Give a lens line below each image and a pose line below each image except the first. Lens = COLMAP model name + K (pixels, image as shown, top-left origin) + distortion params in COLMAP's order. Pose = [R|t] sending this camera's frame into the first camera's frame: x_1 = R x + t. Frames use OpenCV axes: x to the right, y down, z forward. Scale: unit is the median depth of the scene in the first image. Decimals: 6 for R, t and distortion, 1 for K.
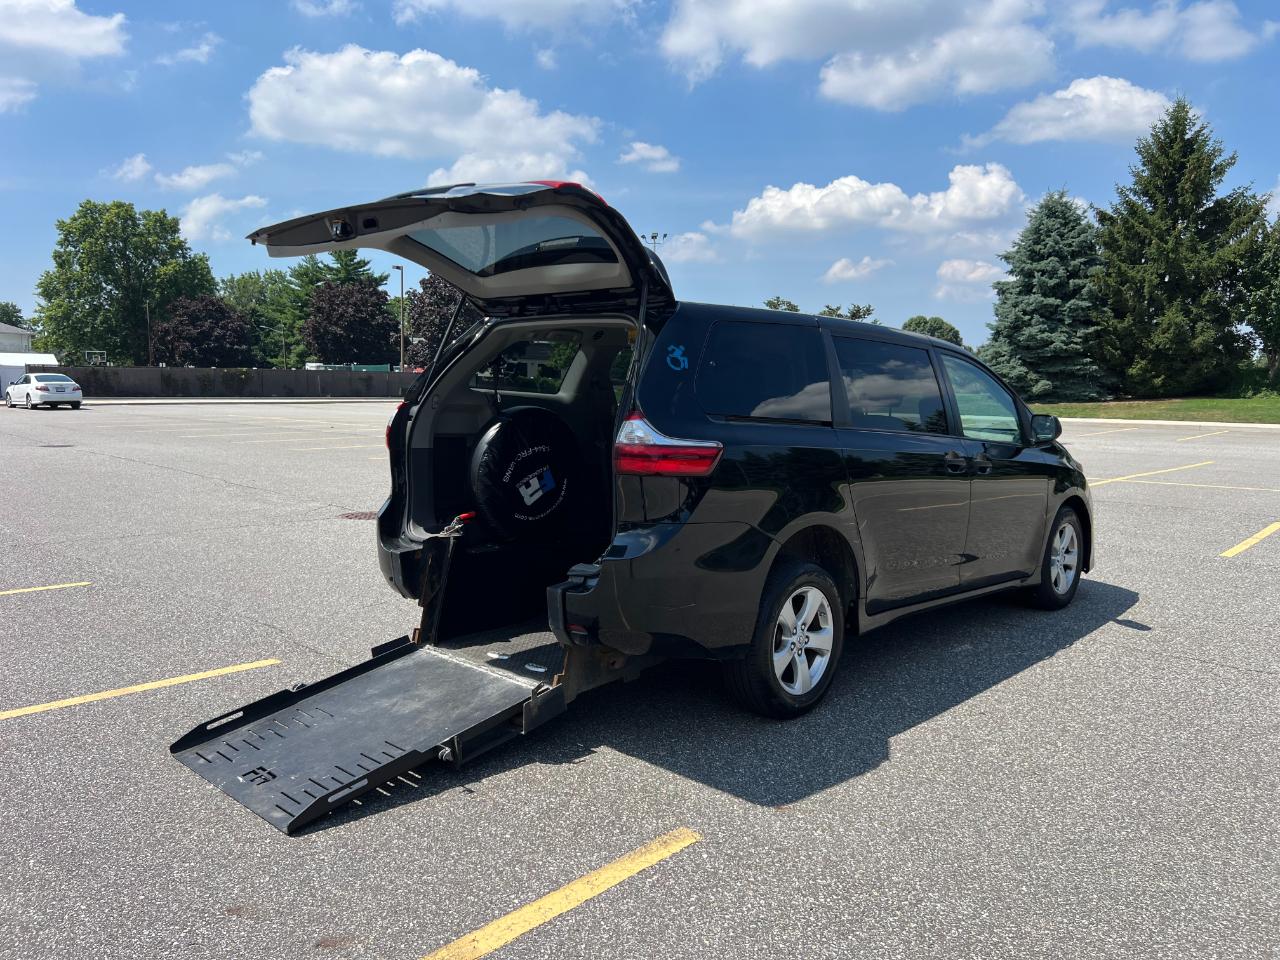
lens RADIAL K [[969.3, 0, 640.0], [0, 969.3, 480.0], [0, 0, 1]] dist [0.043091, -0.058809]
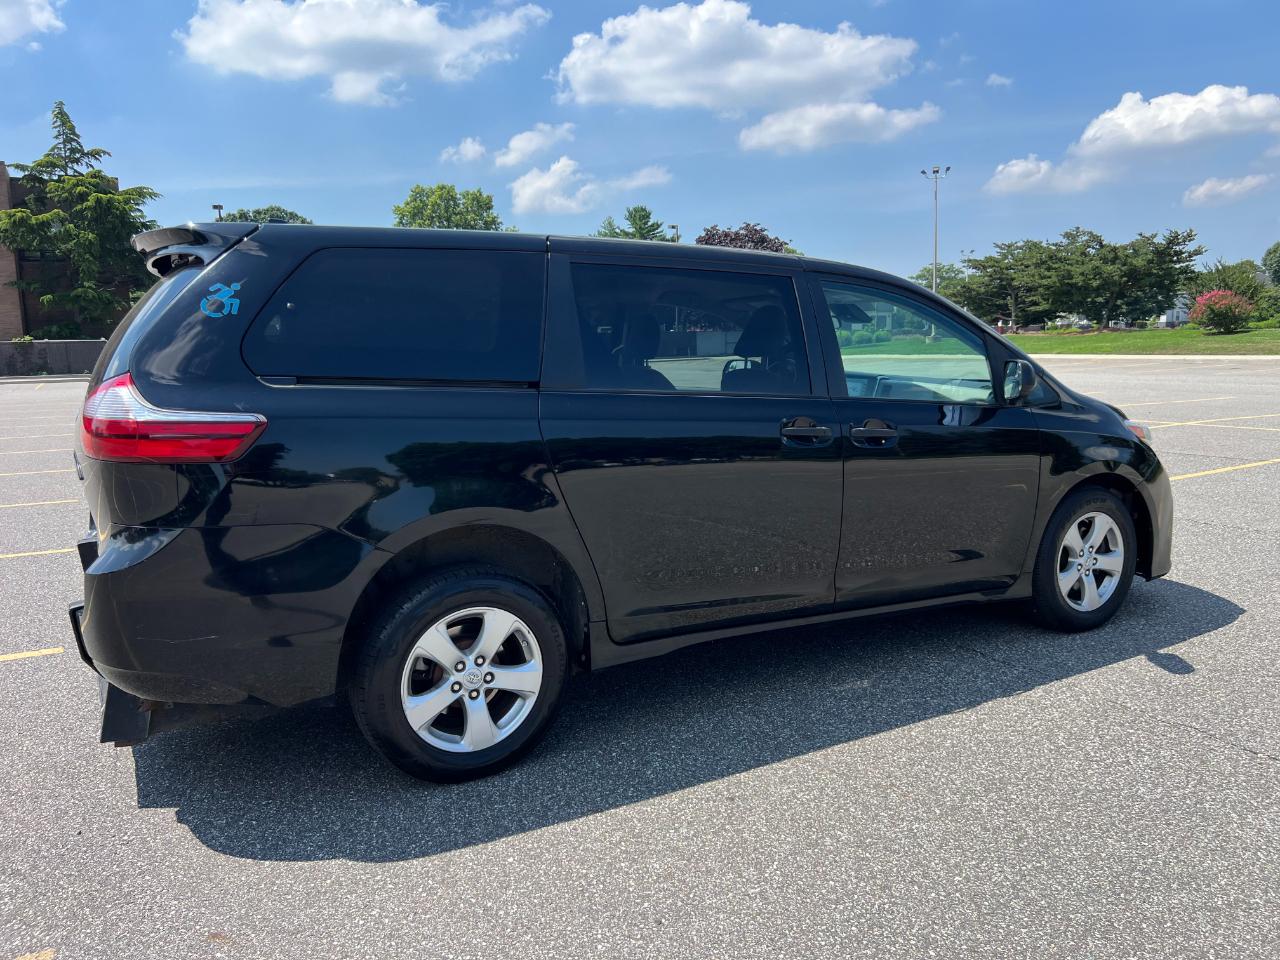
lens RADIAL K [[961.5, 0, 650.0], [0, 961.5, 474.9], [0, 0, 1]] dist [0.046002, -0.056067]
pose [[0.952881, 0.007519, -0.303250, 0.058366], [0.005416, 0.999112, 0.041789, -0.002240], [0.303294, -0.041462, 0.951994, 0.039794]]
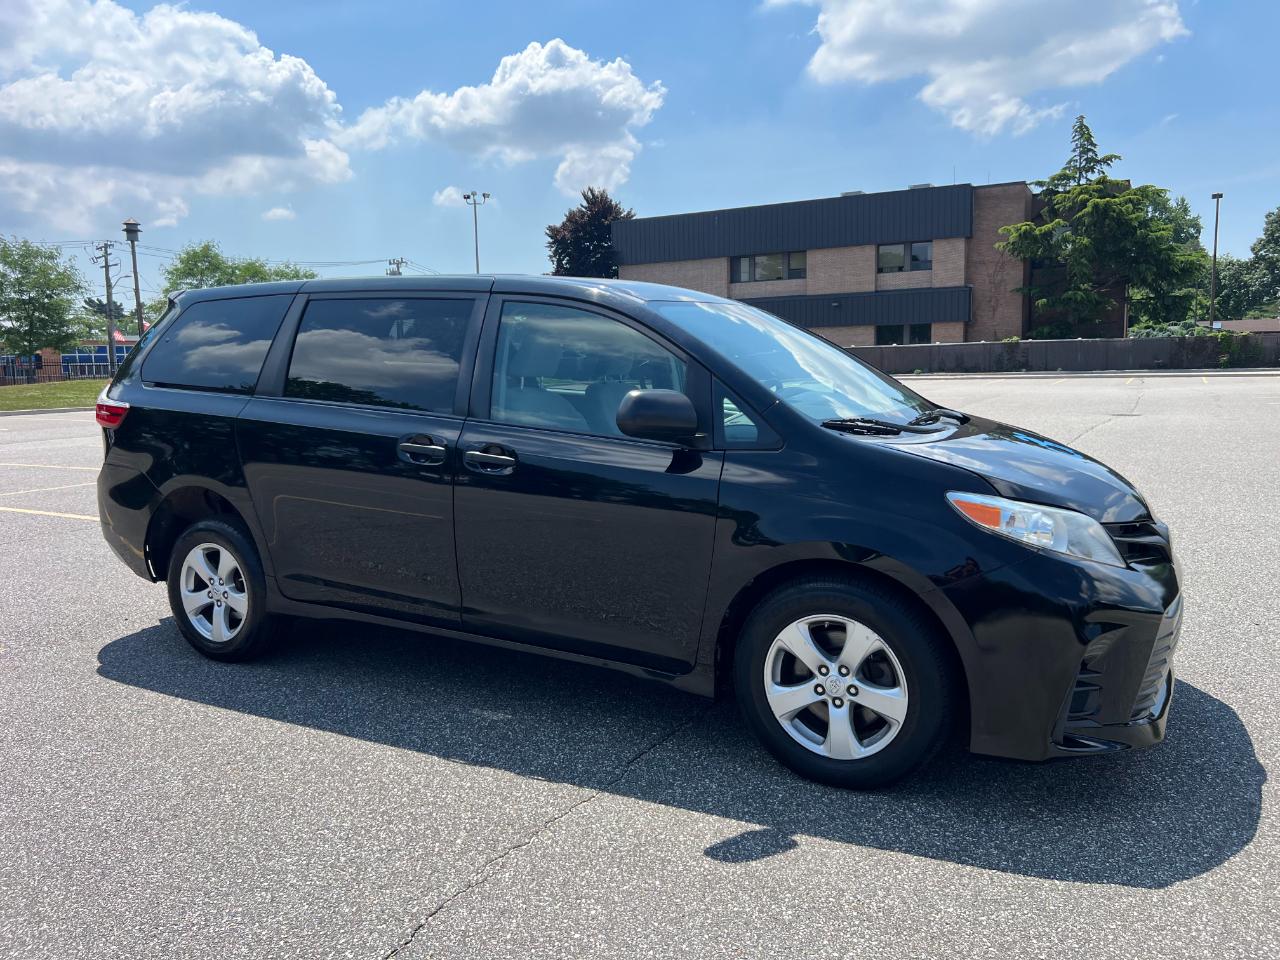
lens RADIAL K [[955.0, 0, 640.0], [0, 955.0, 480.0], [0, 0, 1]] dist [0.053824, -0.064801]
pose [[0.239905, 0.099593, -0.965674, 0.148448], [-0.067747, 0.994016, 0.085686, -0.009413], [0.968430, 0.044865, 0.245217, 0.135274]]
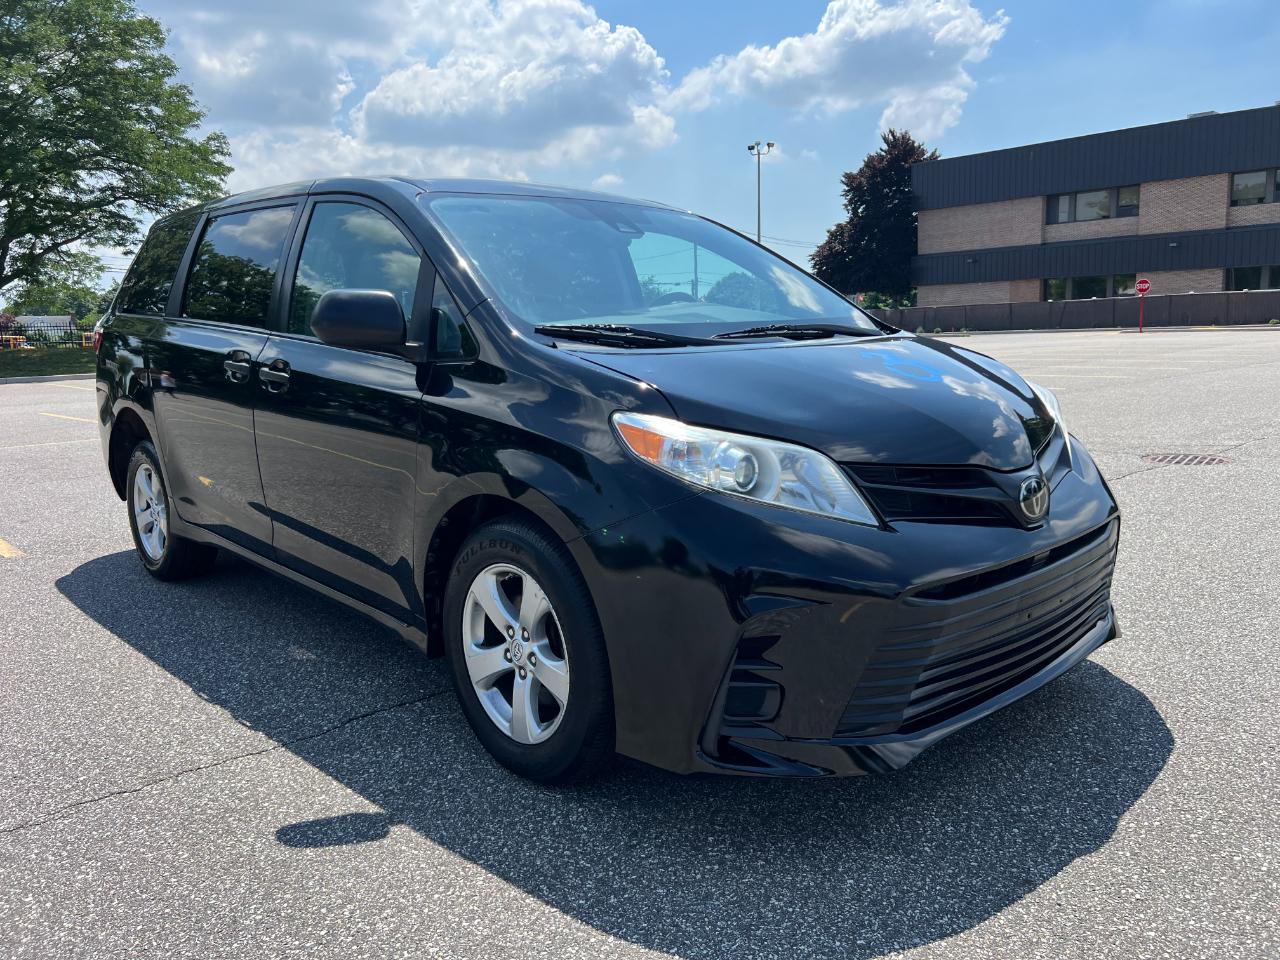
lens RADIAL K [[961.5, 0, 650.0], [0, 961.5, 474.9], [0, 0, 1]] dist [0.046002, -0.056067]
pose [[-0.070784, 0.138515, -0.987828, 0.138239], [-0.065736, 0.987511, 0.143181, -0.008192], [0.995323, 0.075071, -0.060794, 0.185397]]
